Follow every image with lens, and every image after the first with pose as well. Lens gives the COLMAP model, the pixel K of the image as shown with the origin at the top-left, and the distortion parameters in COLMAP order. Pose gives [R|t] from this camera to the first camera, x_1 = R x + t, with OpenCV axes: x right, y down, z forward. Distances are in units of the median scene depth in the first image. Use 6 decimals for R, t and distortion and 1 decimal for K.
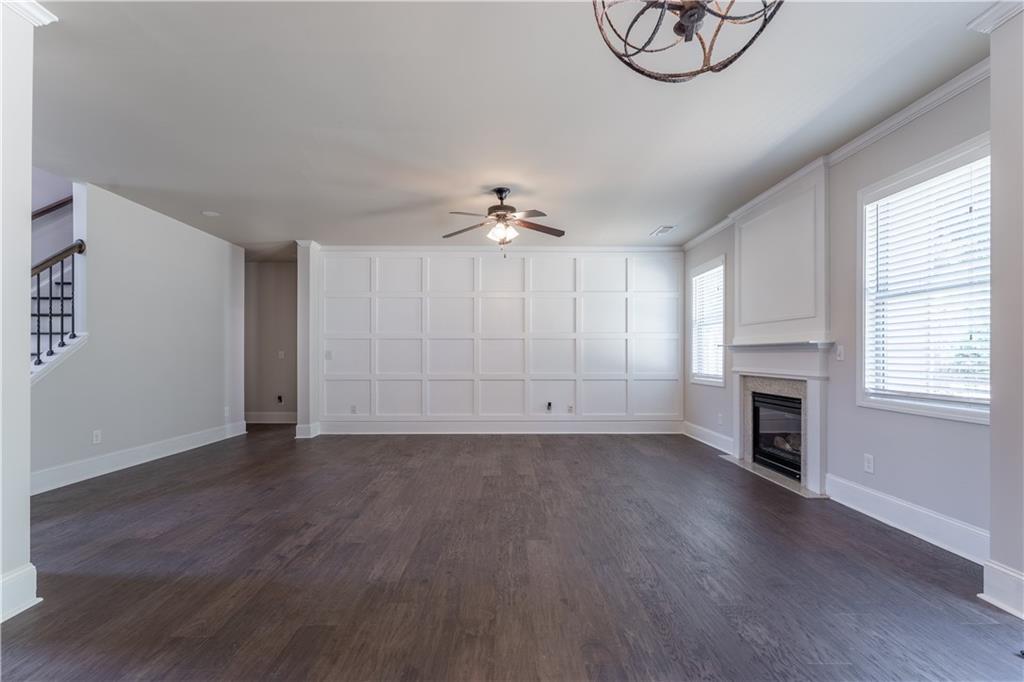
lens RADIAL K [[430.3, 0, 513.4], [0, 430.3, 350.1], [0, 0, 1]] dist [-0.000197, -0.000121]
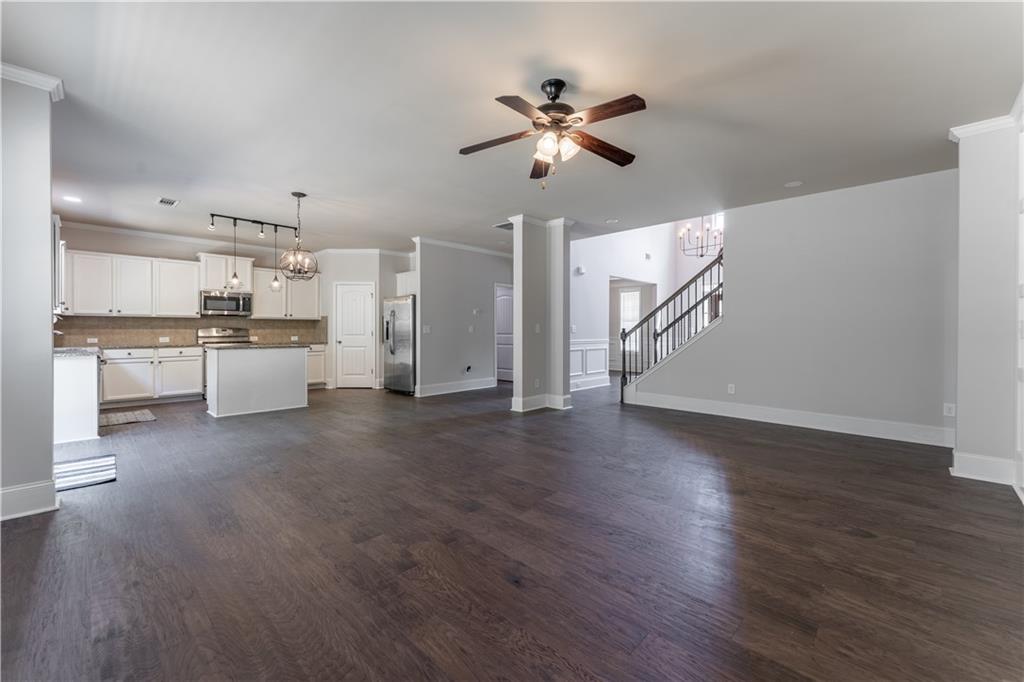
lens RADIAL K [[425.1, 0, 511.5], [0, 425.1, 329.6], [0, 0, 1]] dist [-0.000047, -0.000023]
pose [[-0.705634, -0.000722, -0.708577, 0.443946], [0.004382, 0.999976, -0.005383, 0.012571], [0.708563, -0.006903, -0.705613, 1.282750]]
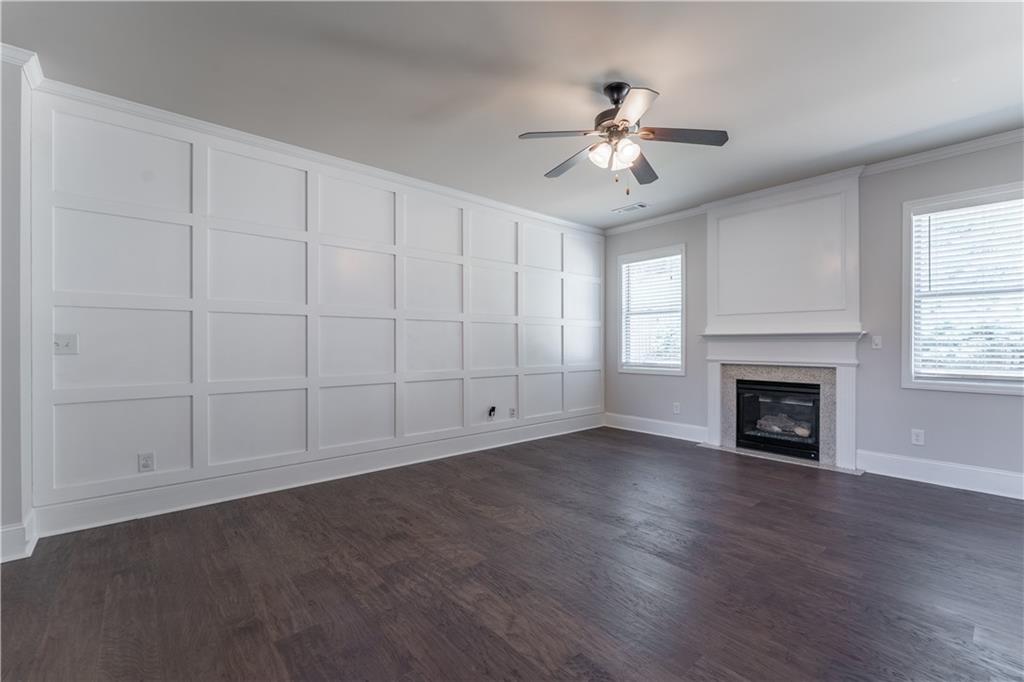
lens RADIAL K [[425.6, 0, 532.0], [0, 425.6, 342.1], [0, 0, 1]] dist [-0.001944, -0.000424]
pose [[0.762398, 0.002529, 0.647103, -0.485587], [-0.008064, 0.999952, 0.005592, 0.004739], [-0.647058, -0.009482, 0.762382, 0.538037]]
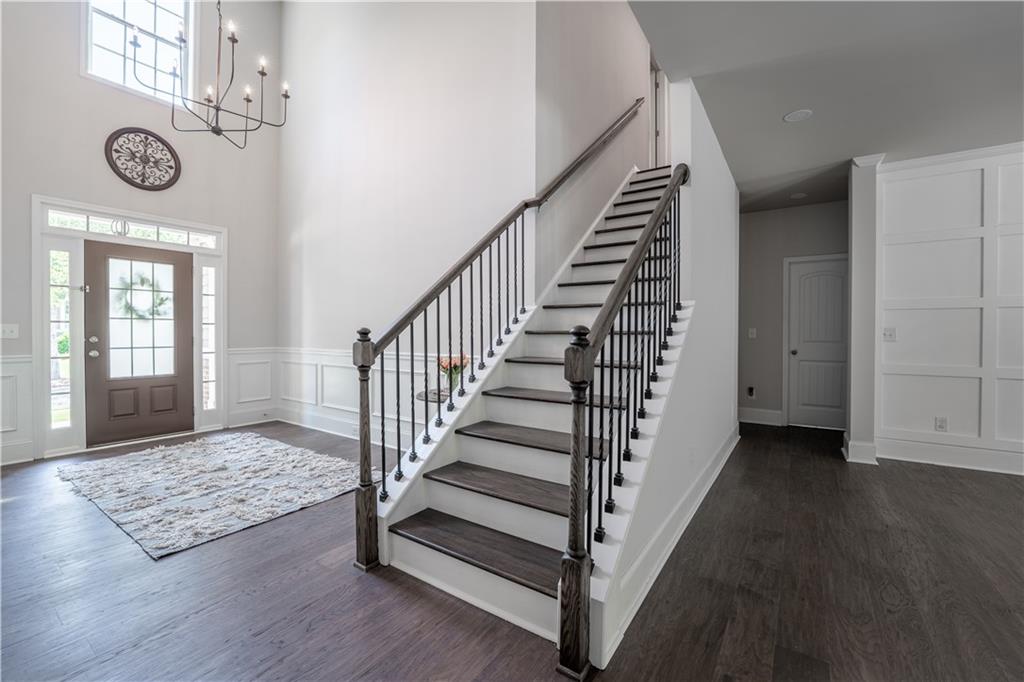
lens RADIAL K [[425.6, 0, 532.0], [0, 425.6, 342.1], [0, 0, 1]] dist [-0.001944, -0.000424]
pose [[0.833964, 0.013692, -0.551650, -0.726762], [0.001759, 0.999621, 0.027469, 0.005277], [0.551817, -0.023878, 0.833623, 0.249662]]
